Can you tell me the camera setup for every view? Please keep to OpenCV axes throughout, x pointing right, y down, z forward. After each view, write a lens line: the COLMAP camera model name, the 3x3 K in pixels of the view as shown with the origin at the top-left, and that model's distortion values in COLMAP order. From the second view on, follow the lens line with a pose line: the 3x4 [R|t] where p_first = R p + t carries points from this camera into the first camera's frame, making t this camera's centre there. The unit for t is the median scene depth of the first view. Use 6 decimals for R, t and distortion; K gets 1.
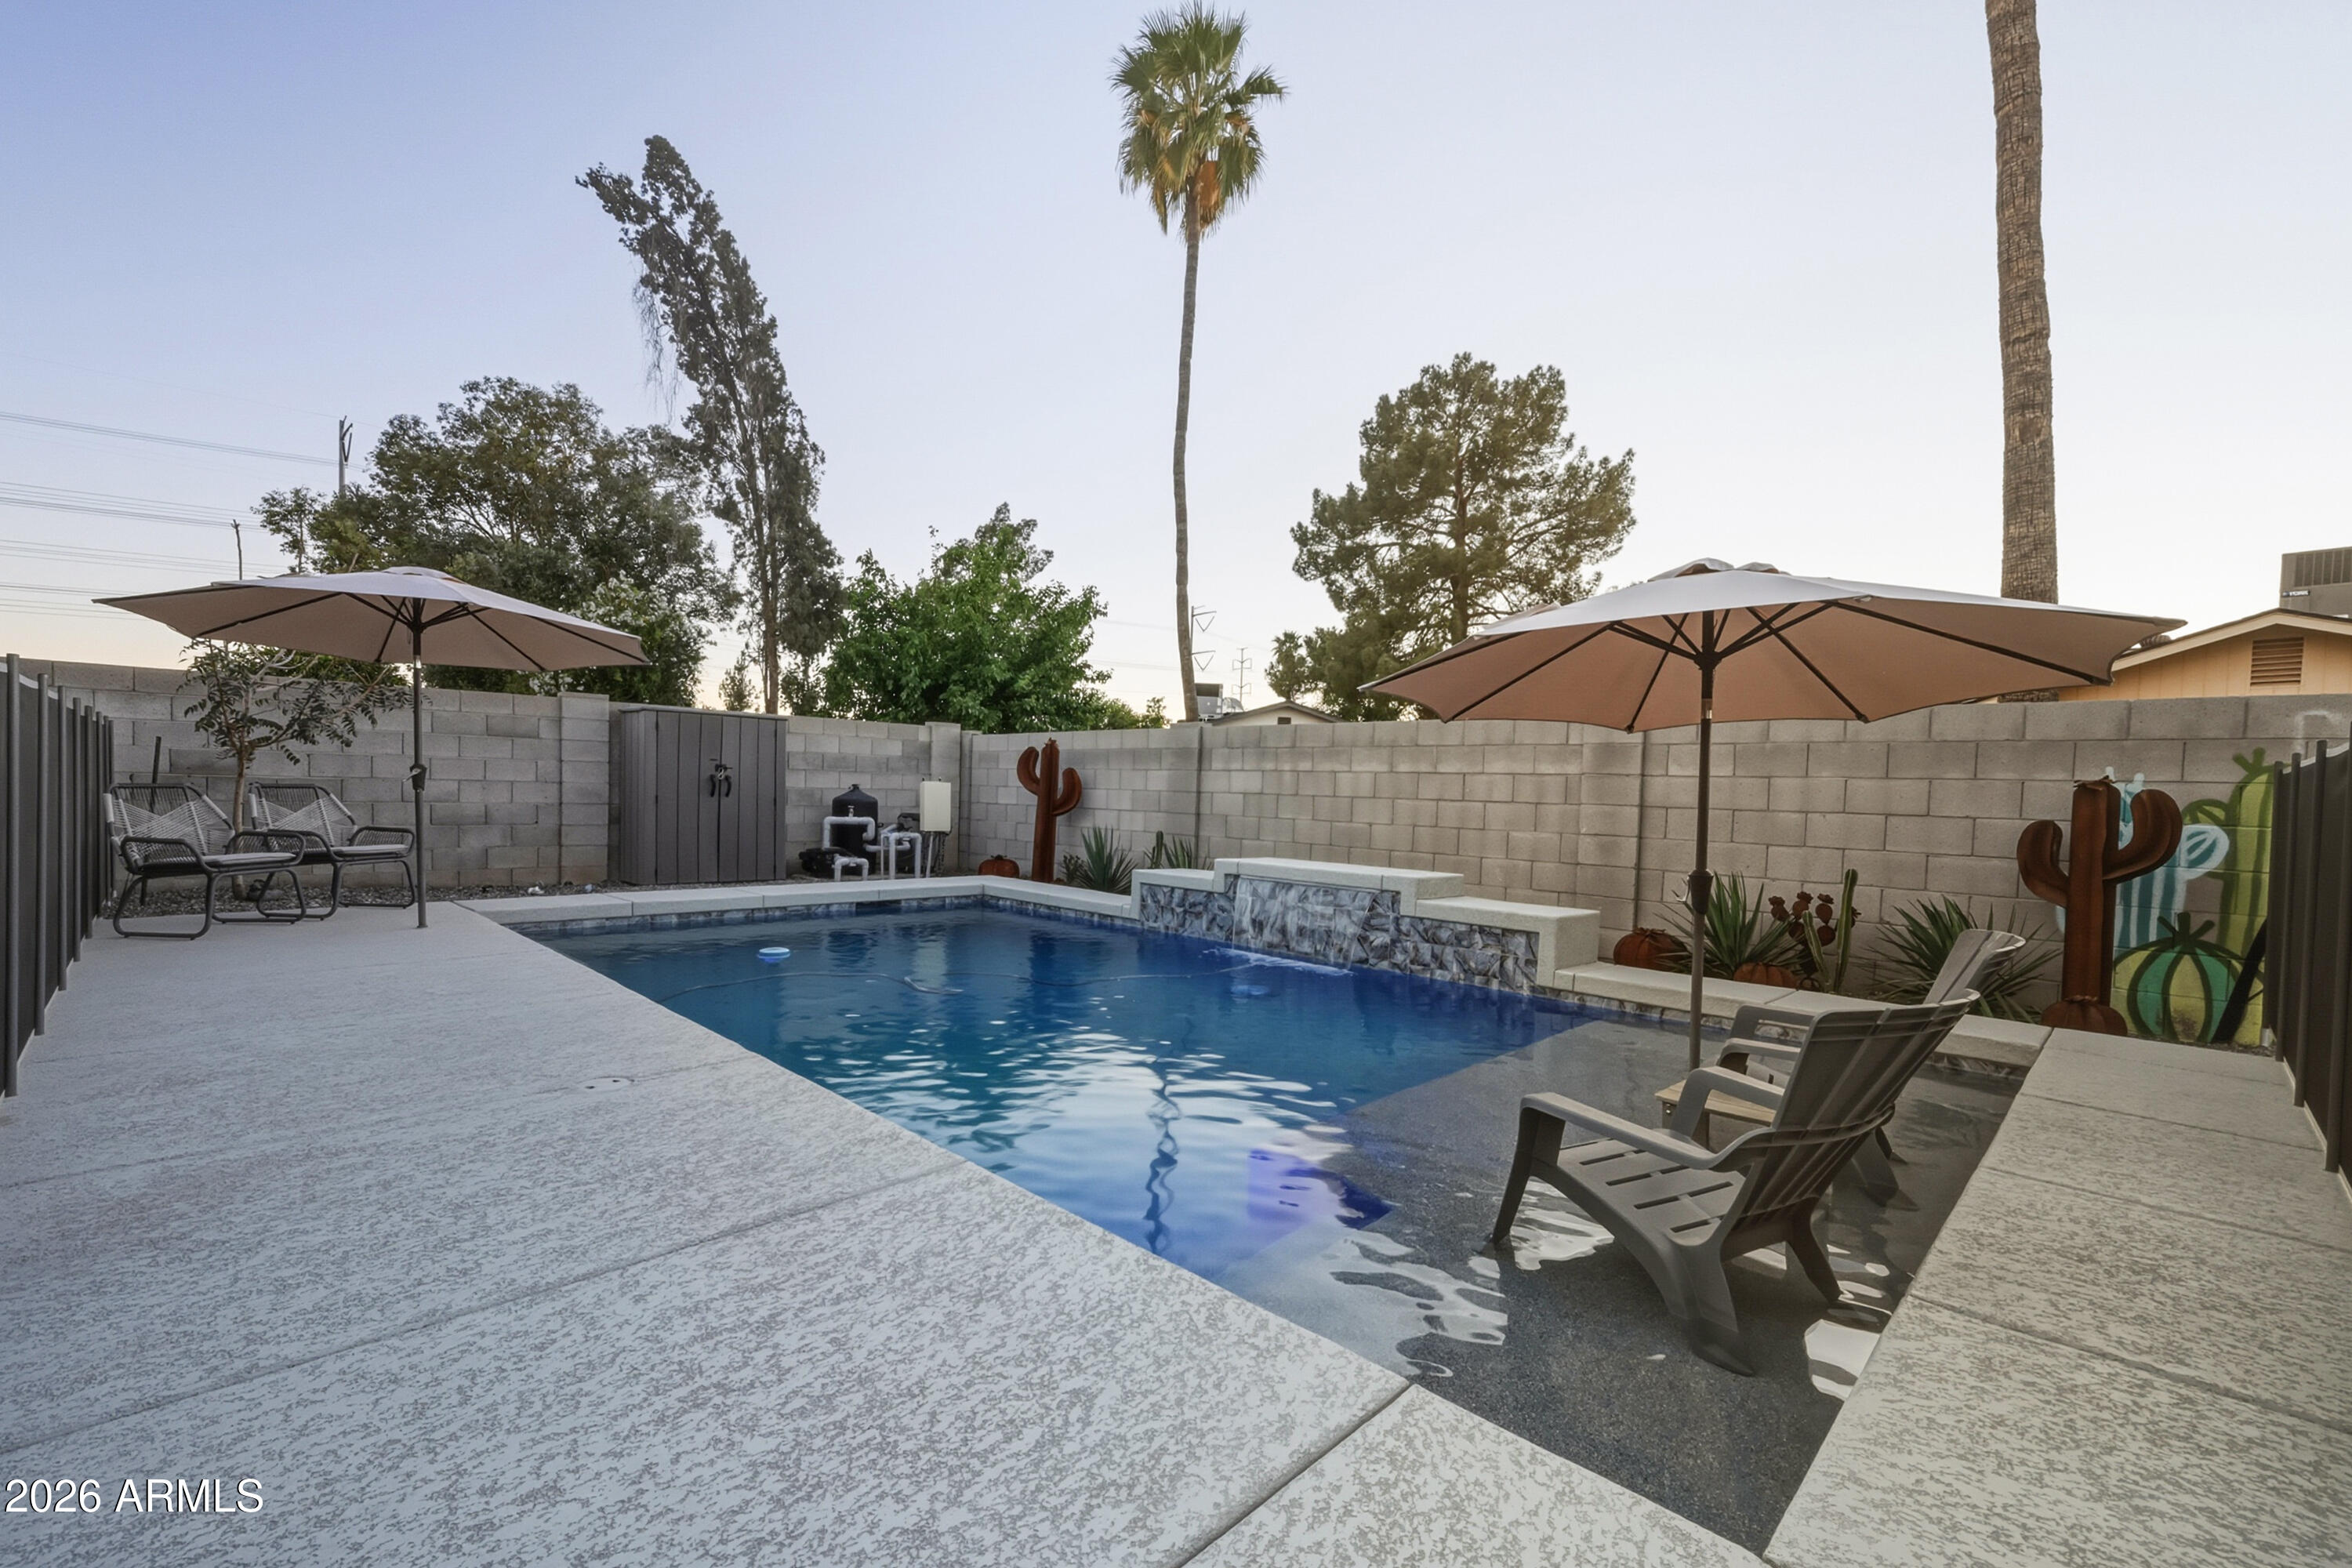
lens RADIAL K [[1001.5, 0, 1179.9], [0, 1001.5, 818.0], [0, 0, 1]] dist [0.011665, 0.000058]
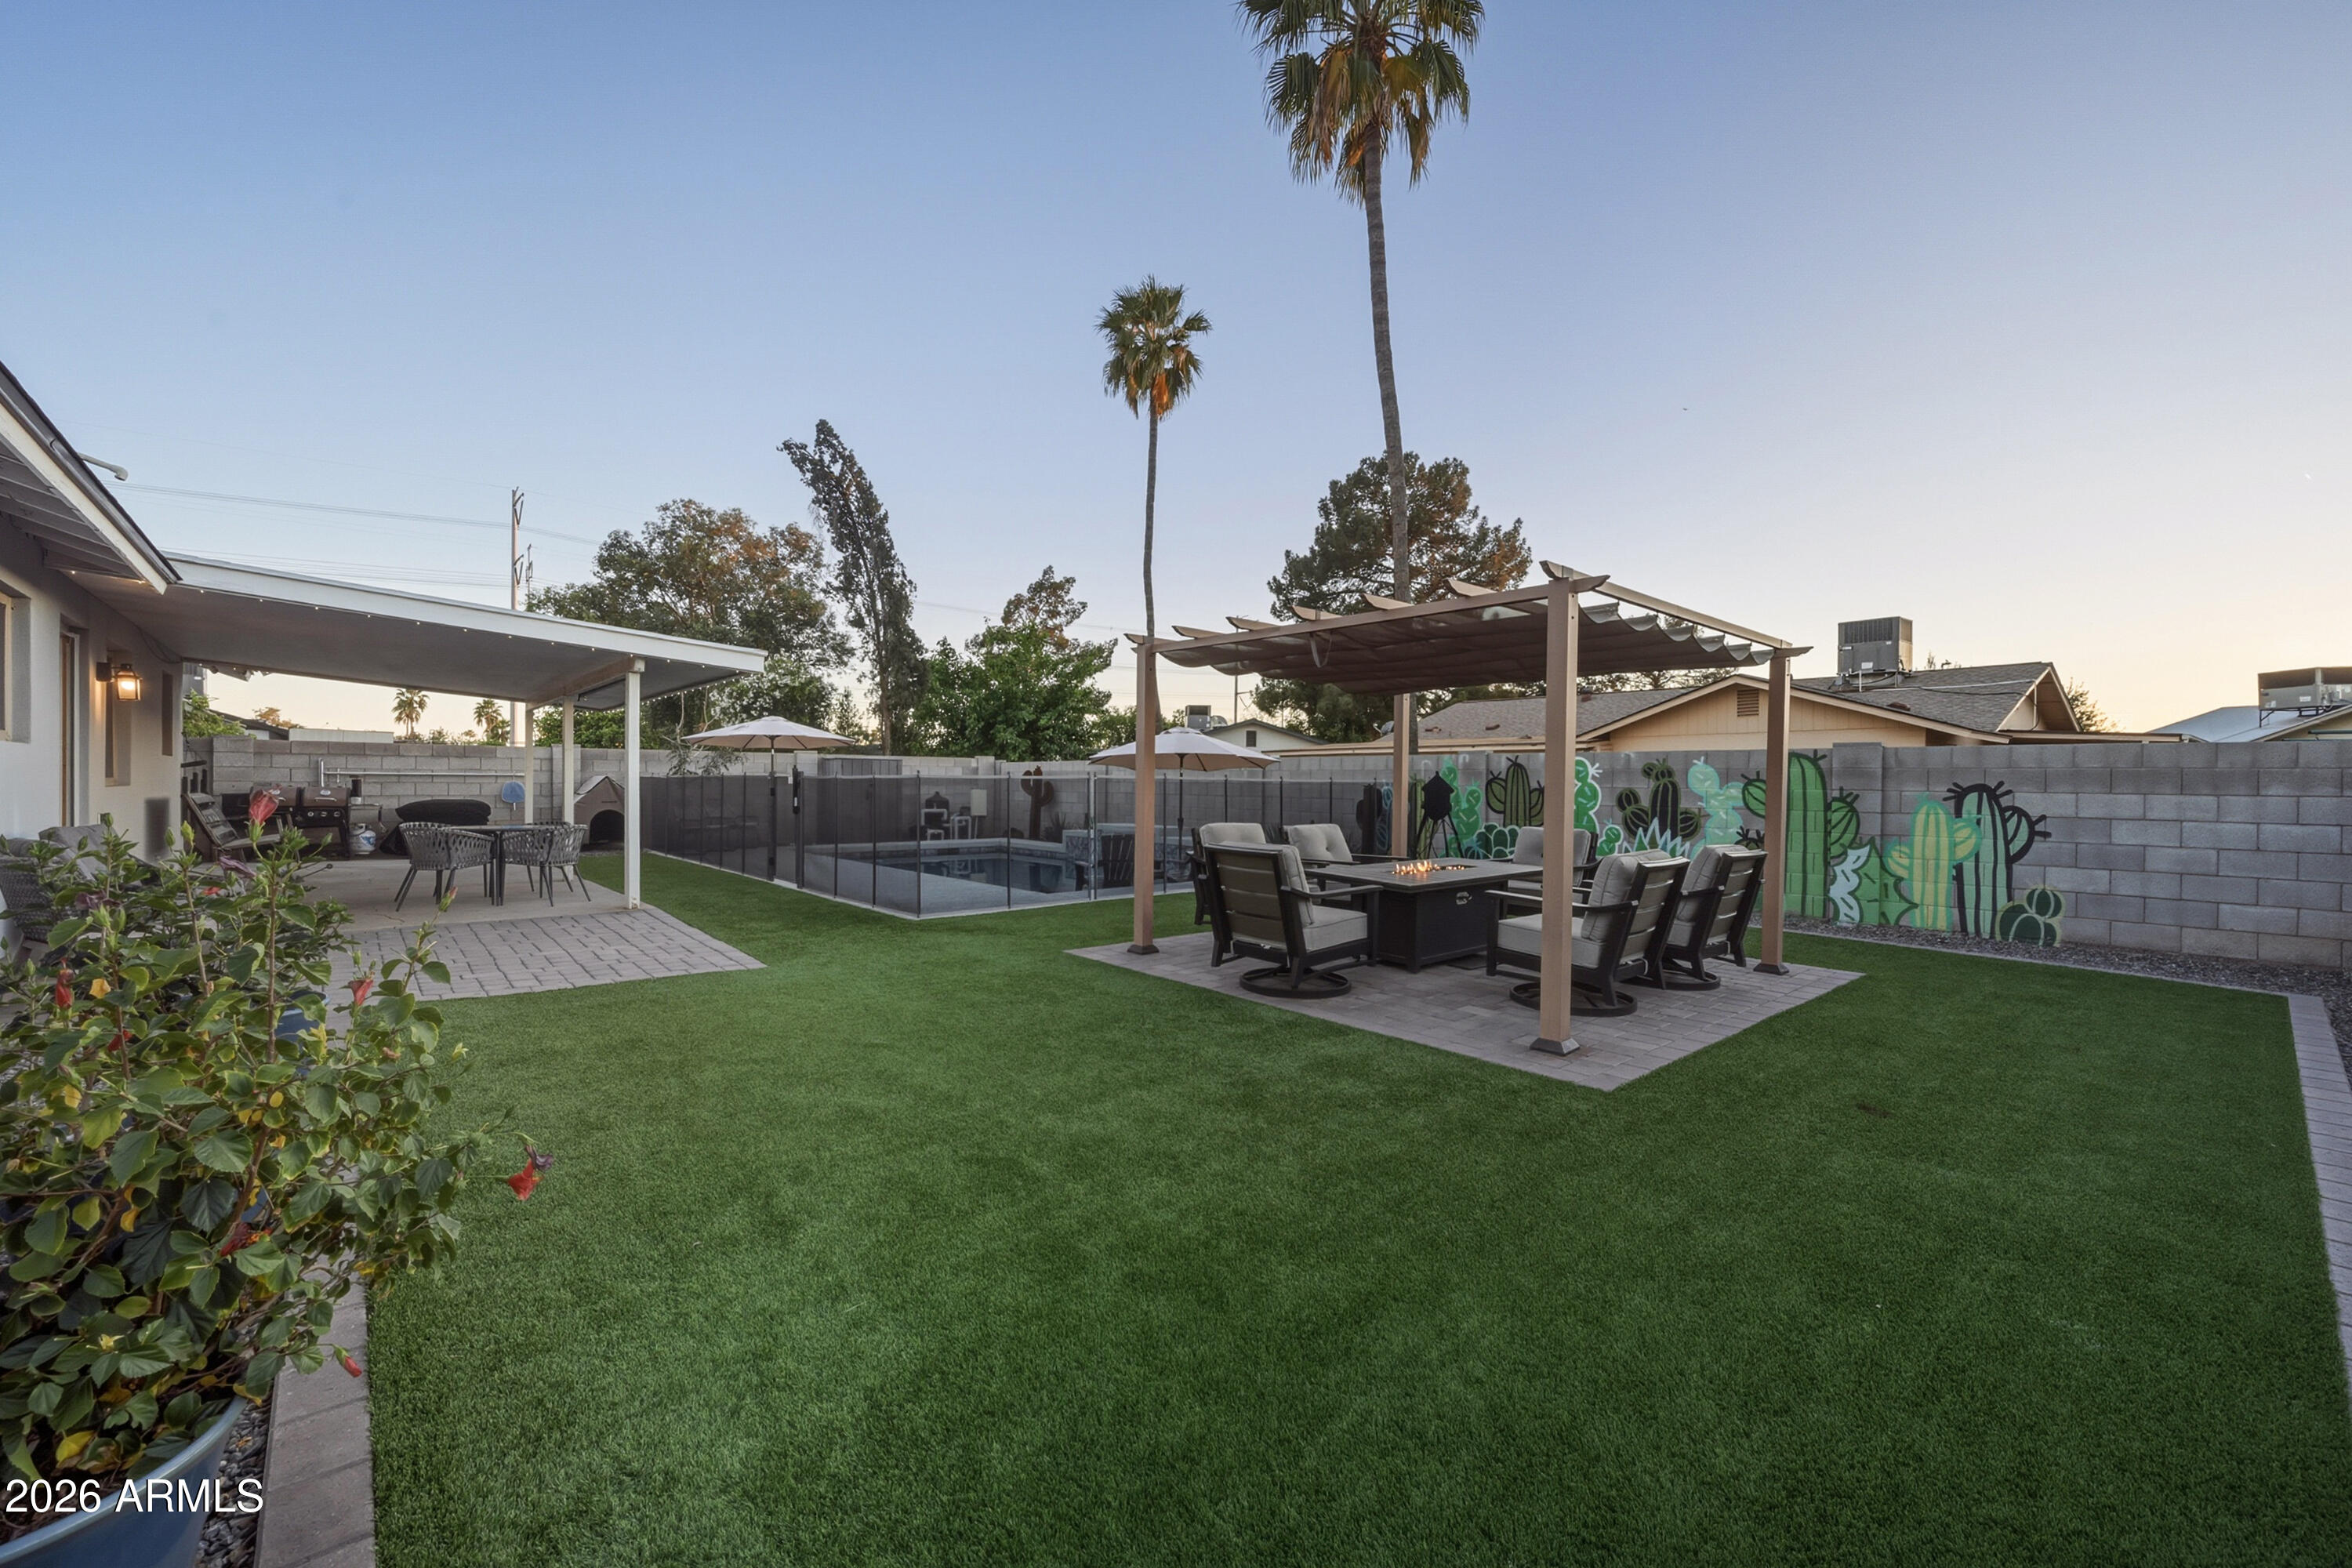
lens RADIAL K [[925.6, 0, 1179.2], [0, 925.6, 784.9], [0, 0, 1]] dist [-0.000153, 0.000060]
pose [[0.998025, -0.021744, -0.058942, 0.122156], [0.020152, 0.999419, -0.027471, 0.005544], [0.059505, 0.026229, 0.997883, -0.371738]]
